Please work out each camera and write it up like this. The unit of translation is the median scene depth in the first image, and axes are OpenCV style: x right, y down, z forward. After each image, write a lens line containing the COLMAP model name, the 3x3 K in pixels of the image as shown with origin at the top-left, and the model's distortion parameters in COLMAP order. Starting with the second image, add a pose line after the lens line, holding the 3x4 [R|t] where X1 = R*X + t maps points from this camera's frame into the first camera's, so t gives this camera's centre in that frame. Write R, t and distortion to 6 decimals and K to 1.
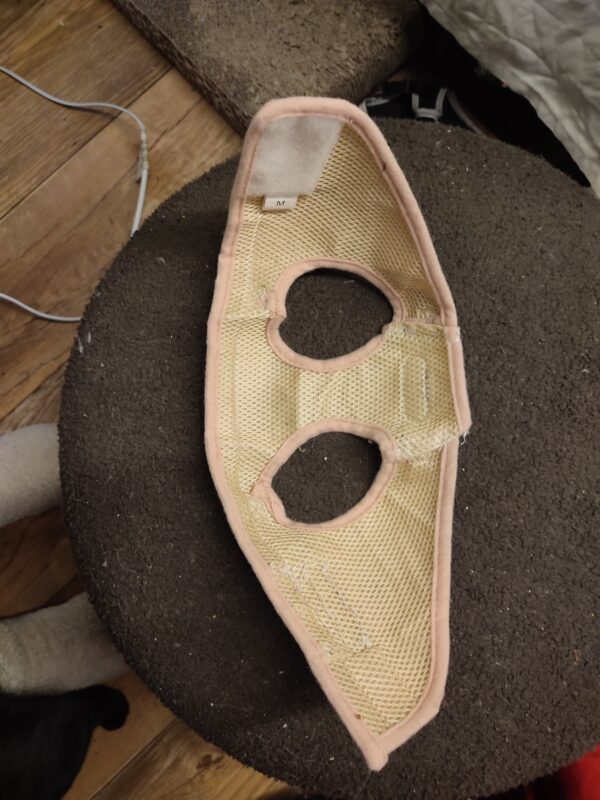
lens RADIAL K [[581.6, 0, 305.8], [0, 581.6, 402.4], [0, 0, 1]] dist [0.007460, -0.021574]
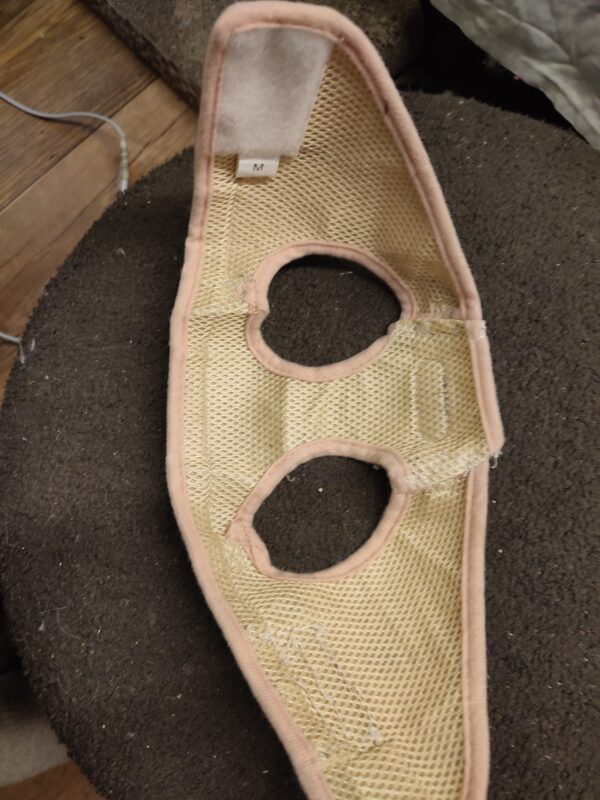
lens RADIAL K [[581.6, 0, 306.1], [0, 581.6, 400.3], [0, 0, 1]] dist [0.007460, -0.021574]
pose [[0.999910, -0.010555, -0.008304, 0.016955], [0.009845, 0.996645, -0.081250, 0.029267], [0.009133, 0.081161, 0.996659, 0.145900]]
